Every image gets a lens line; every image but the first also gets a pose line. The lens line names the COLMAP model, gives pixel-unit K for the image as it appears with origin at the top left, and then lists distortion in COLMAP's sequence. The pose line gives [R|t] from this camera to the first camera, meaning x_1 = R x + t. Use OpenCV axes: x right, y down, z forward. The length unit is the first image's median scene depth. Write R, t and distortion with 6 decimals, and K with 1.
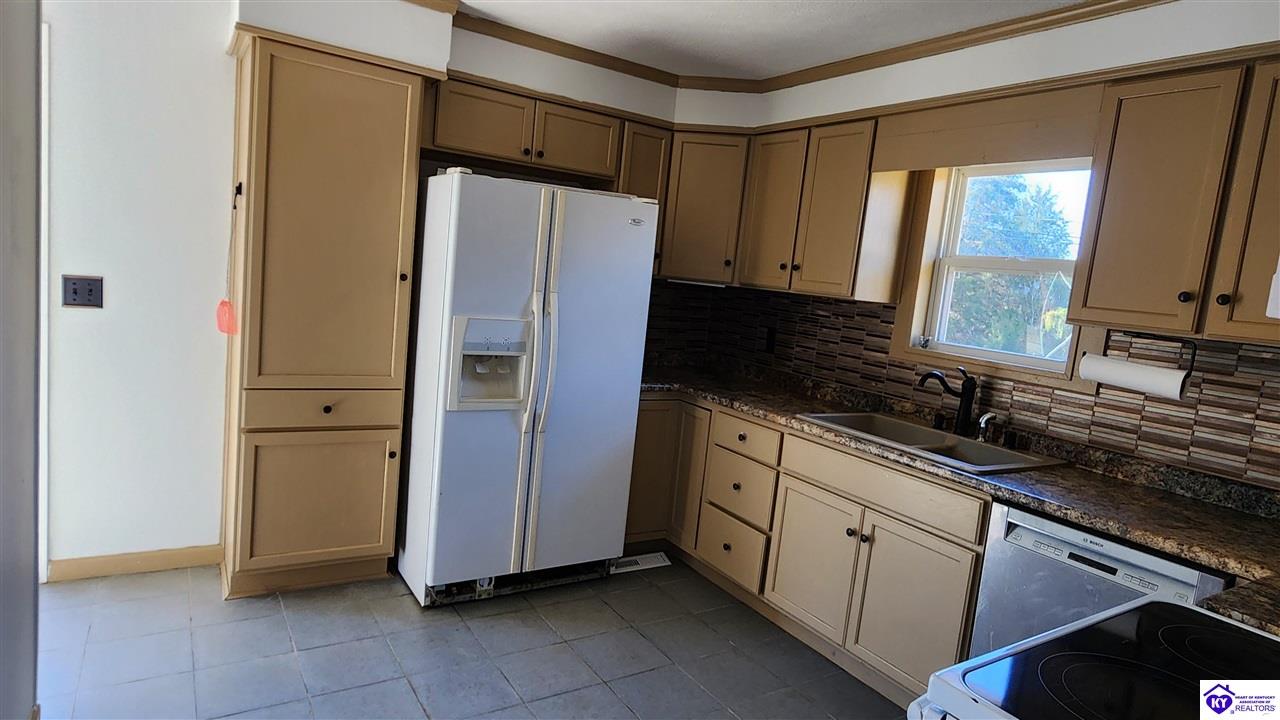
lens RADIAL K [[726.4, 0, 650.1], [0, 726.4, 360.0], [0, 0, 1]] dist [-0.000965, -0.000409]
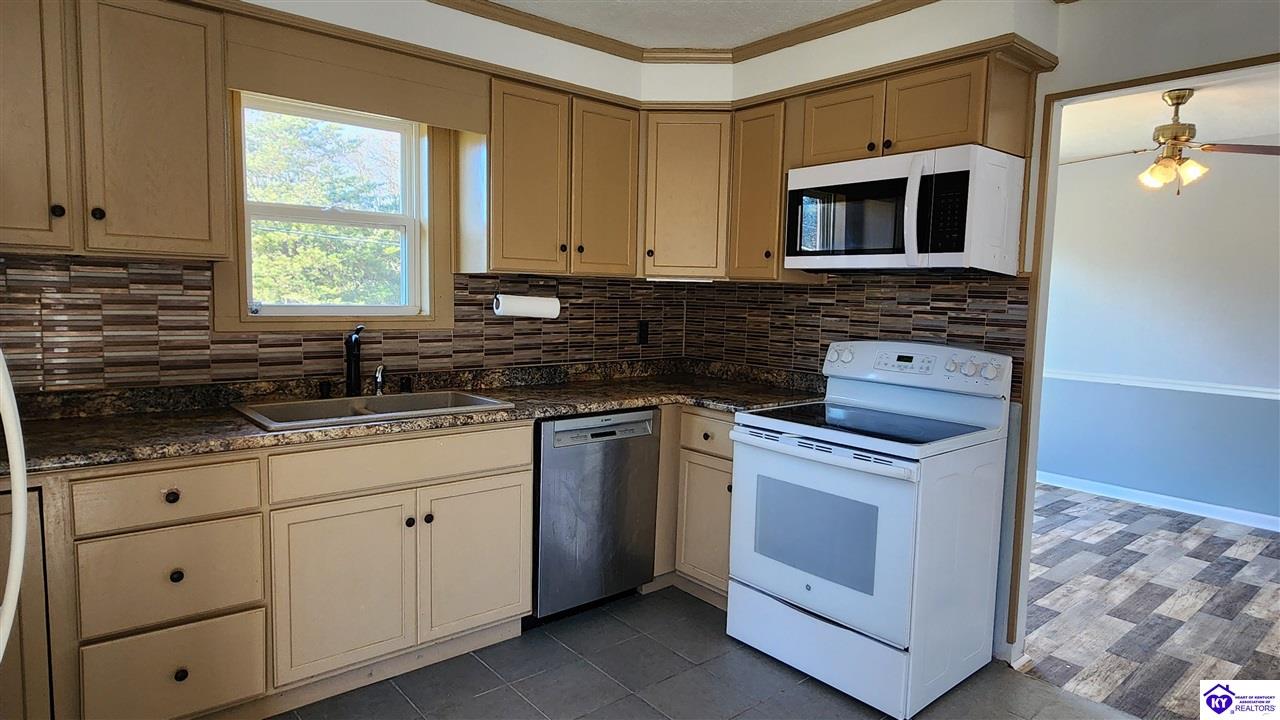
lens RADIAL K [[726.4, 0, 650.1], [0, 726.4, 360.0], [0, 0, 1]] dist [-0.000965, -0.000409]
pose [[-0.123703, -0.196756, 0.972618, -0.583162], [0.079731, 0.975006, 0.207379, -0.119129], [-0.989111, 0.103201, -0.104924, 0.759357]]
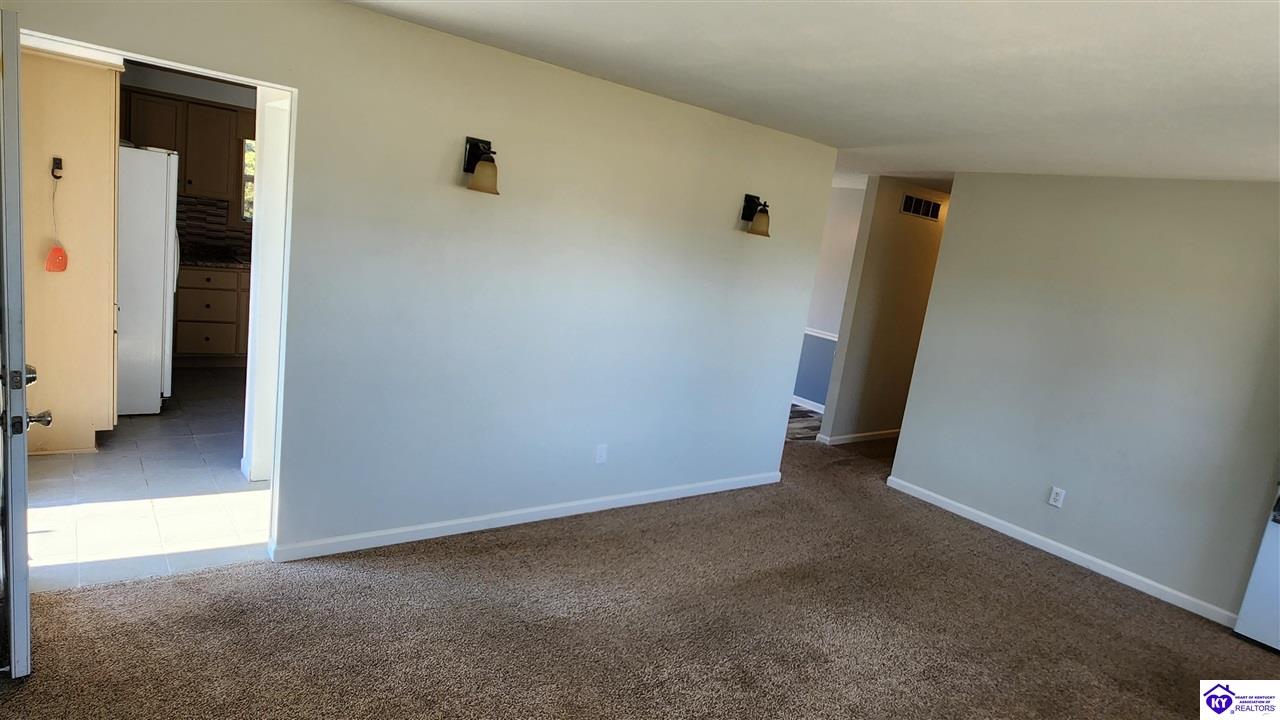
lens RADIAL K [[726.4, 0, 650.1], [0, 726.4, 360.0], [0, 0, 1]] dist [-0.000965, -0.000409]
pose [[-0.064143, -0.292879, 0.953996, -2.109914], [-0.027456, 0.956120, 0.291685, -0.321790], [-0.997563, -0.007484, -0.069370, -0.019866]]
